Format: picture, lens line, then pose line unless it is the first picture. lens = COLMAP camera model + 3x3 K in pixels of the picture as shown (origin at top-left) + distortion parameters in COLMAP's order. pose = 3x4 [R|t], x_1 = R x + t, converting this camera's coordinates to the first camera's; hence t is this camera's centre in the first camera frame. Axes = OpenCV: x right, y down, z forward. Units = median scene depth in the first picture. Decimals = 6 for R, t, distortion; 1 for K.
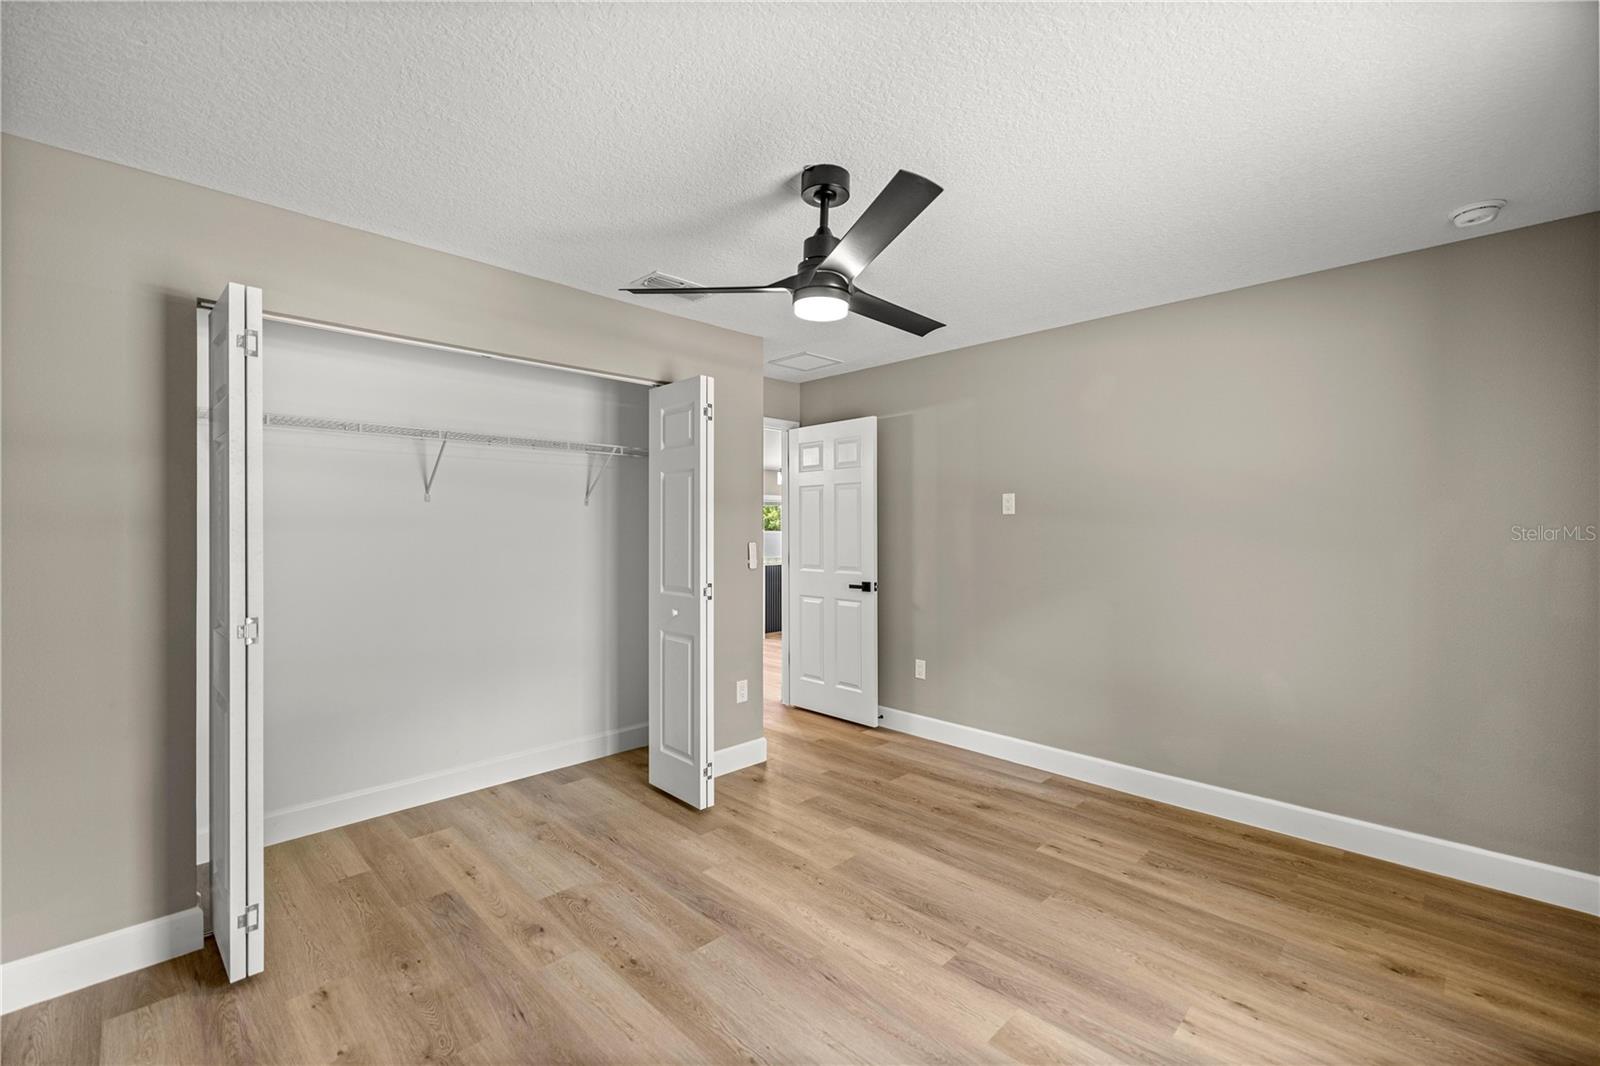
lens RADIAL K [[672.0, 0, 797.1], [0, 672.0, 530.8], [0, 0, 1]] dist [0.000701, -0.000069]
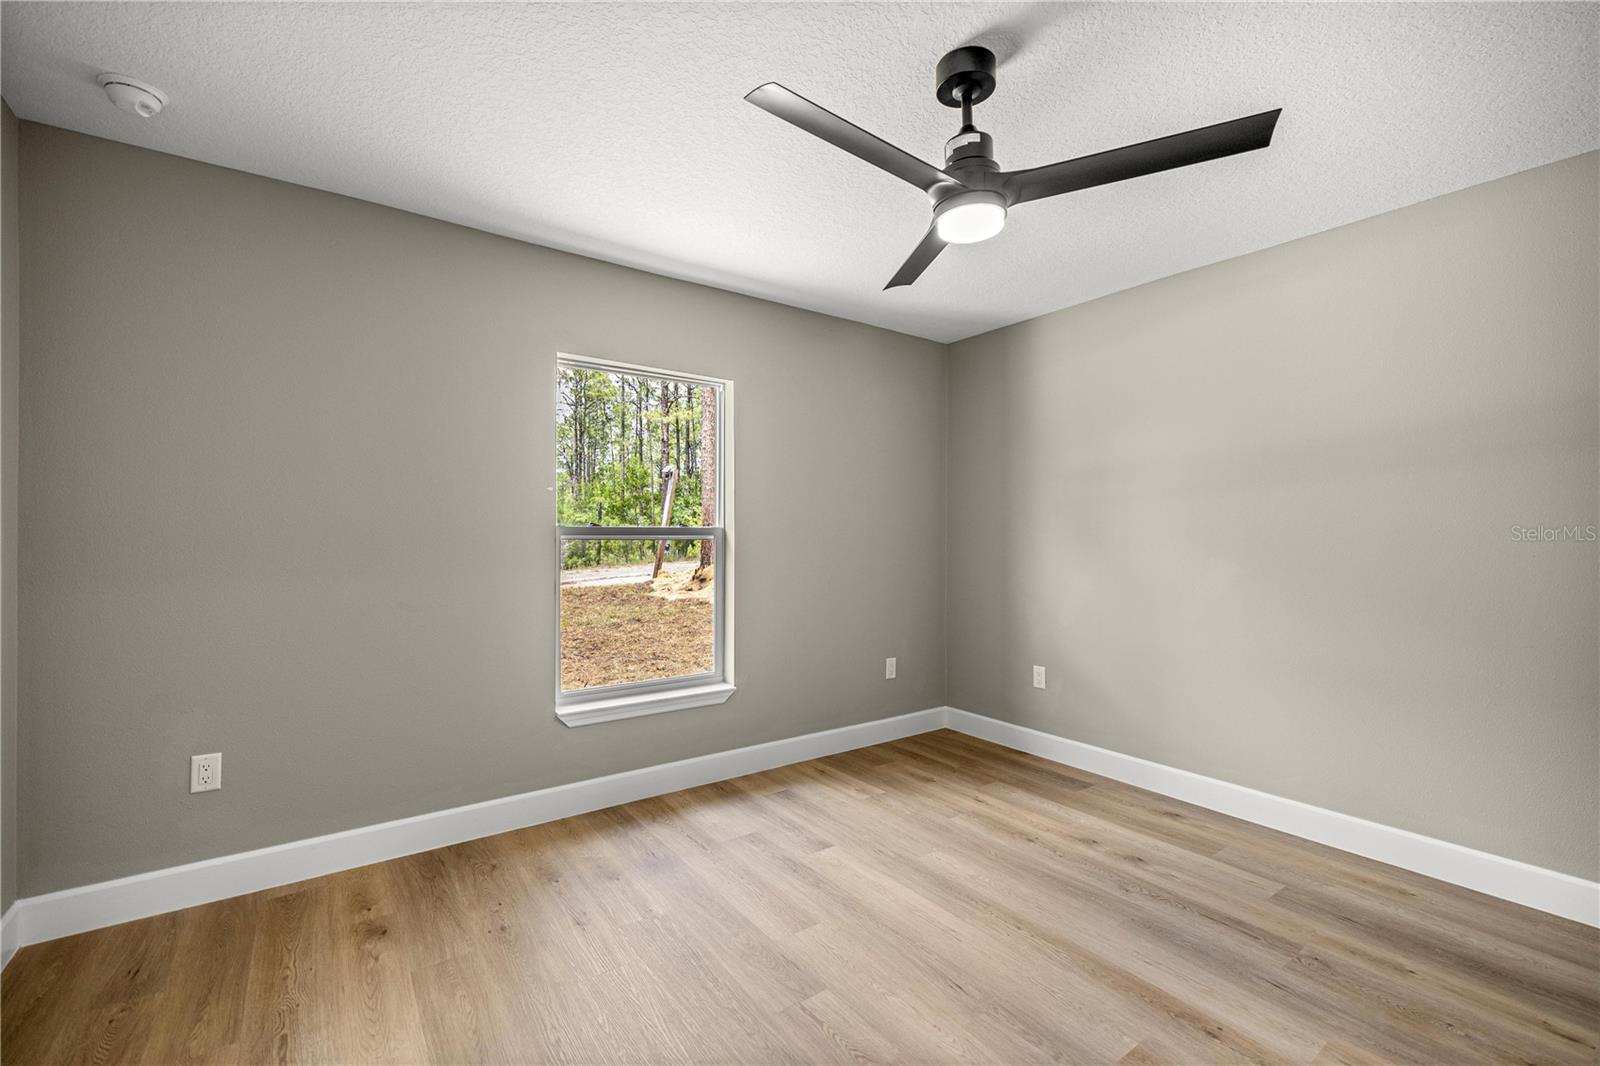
lens RADIAL K [[672.0, 0, 797.1], [0, 672.0, 530.8], [0, 0, 1]] dist [0.000701, -0.000069]
pose [[-0.987989, -0.001813, 0.154510, 0.119072], [-0.001840, 0.999998, -0.000035, 0.049542], [-0.154510, -0.000319, -0.987991, 1.877533]]
